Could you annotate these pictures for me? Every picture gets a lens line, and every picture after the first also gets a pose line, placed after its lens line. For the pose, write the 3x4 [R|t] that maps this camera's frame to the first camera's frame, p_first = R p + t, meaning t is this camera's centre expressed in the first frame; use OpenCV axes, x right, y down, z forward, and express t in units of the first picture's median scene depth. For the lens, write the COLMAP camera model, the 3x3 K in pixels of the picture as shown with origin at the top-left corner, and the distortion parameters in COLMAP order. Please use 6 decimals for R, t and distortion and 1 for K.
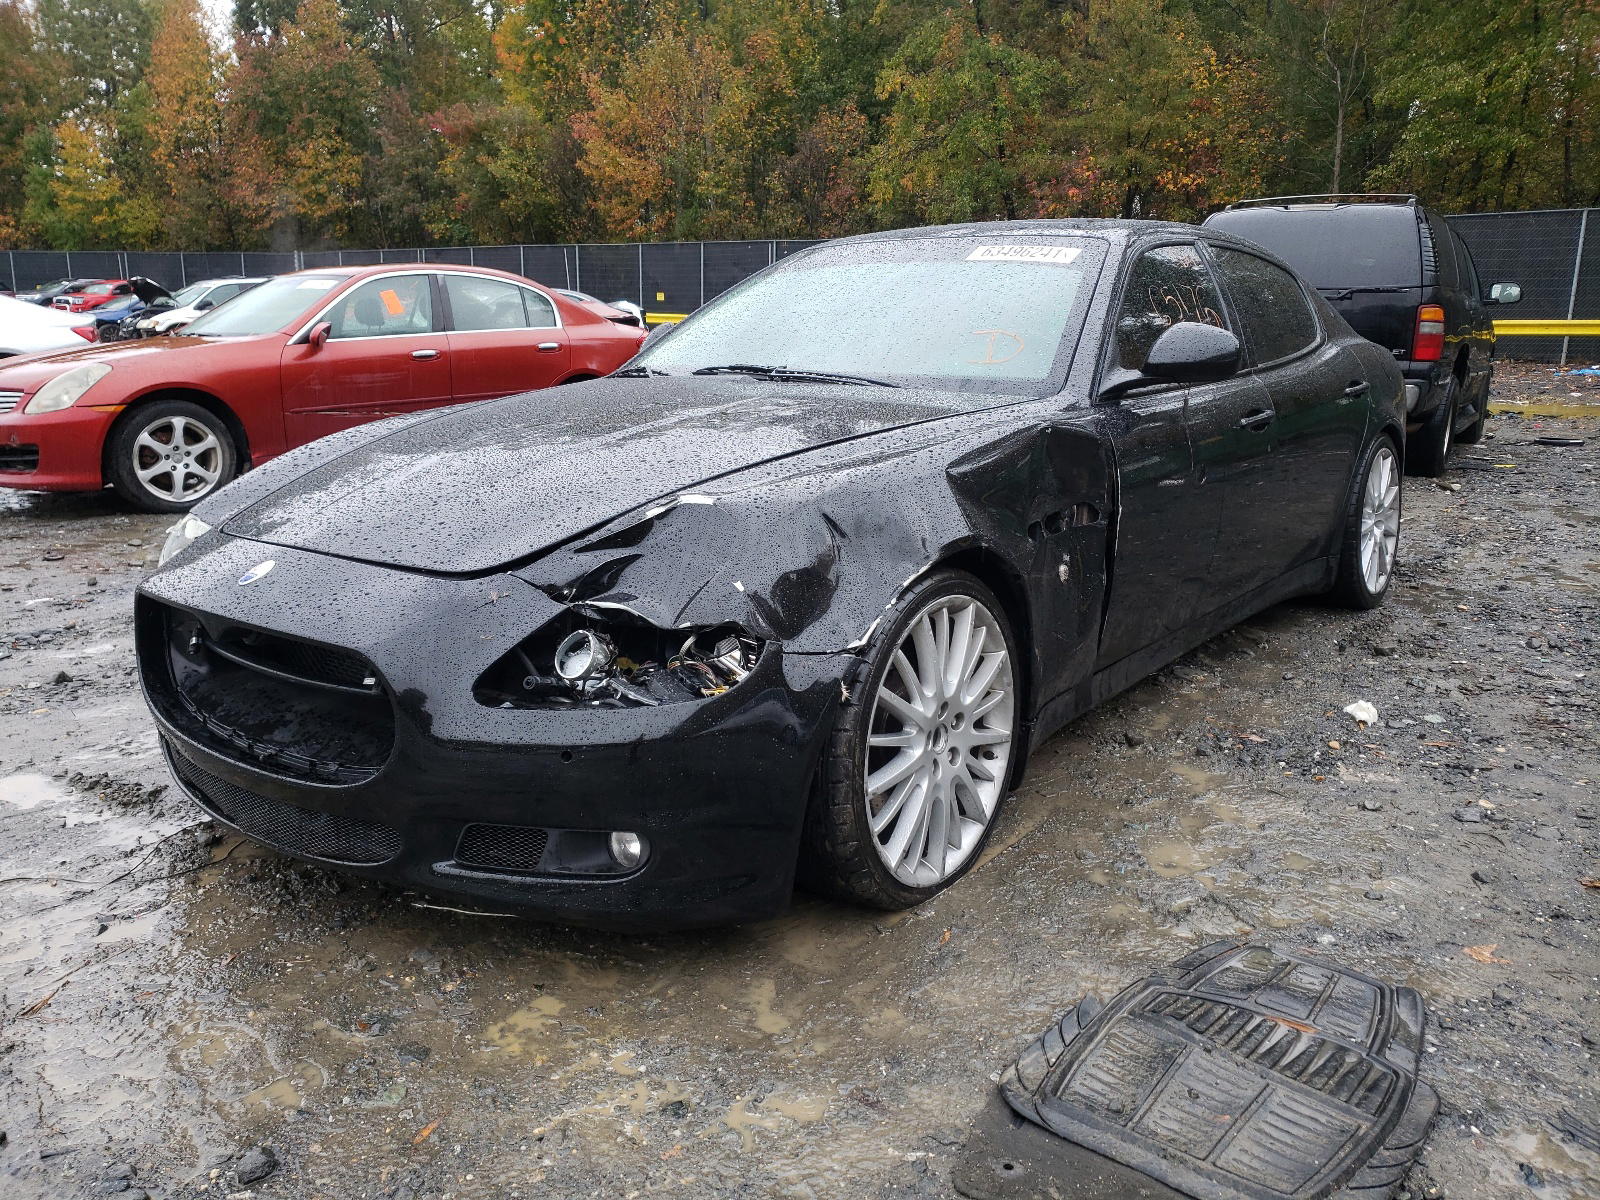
lens RADIAL K [[1241.1, 0, 800.0], [0, 1241.1, 600.0], [0, 0, 1]] dist [-0.014043, -0.004030]
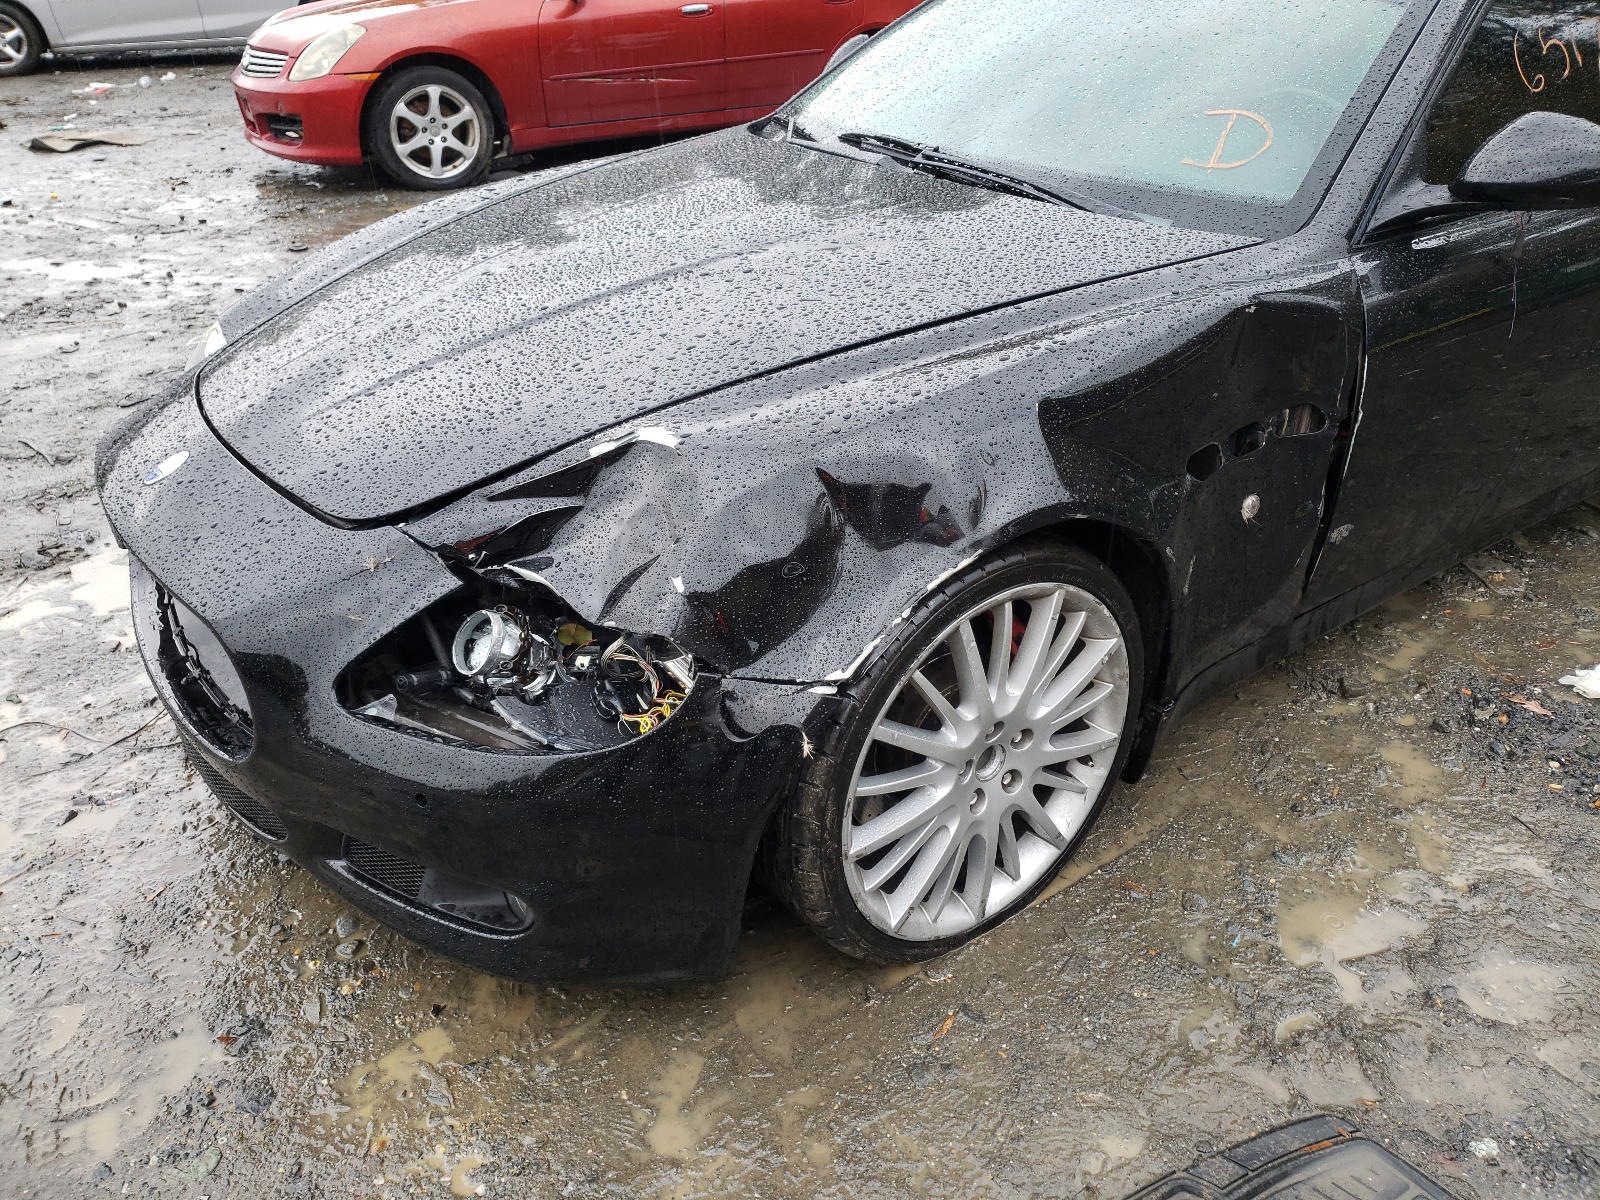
lens RADIAL K [[1241.1, 0, 800.0], [0, 1241.1, 600.0], [0, 0, 1]] dist [-0.014043, -0.004030]
pose [[0.959272, 0.133423, -0.248989, 0.175843], [-0.058465, 0.956116, 0.287097, -0.187841], [0.276368, -0.260847, 0.924976, 0.307775]]
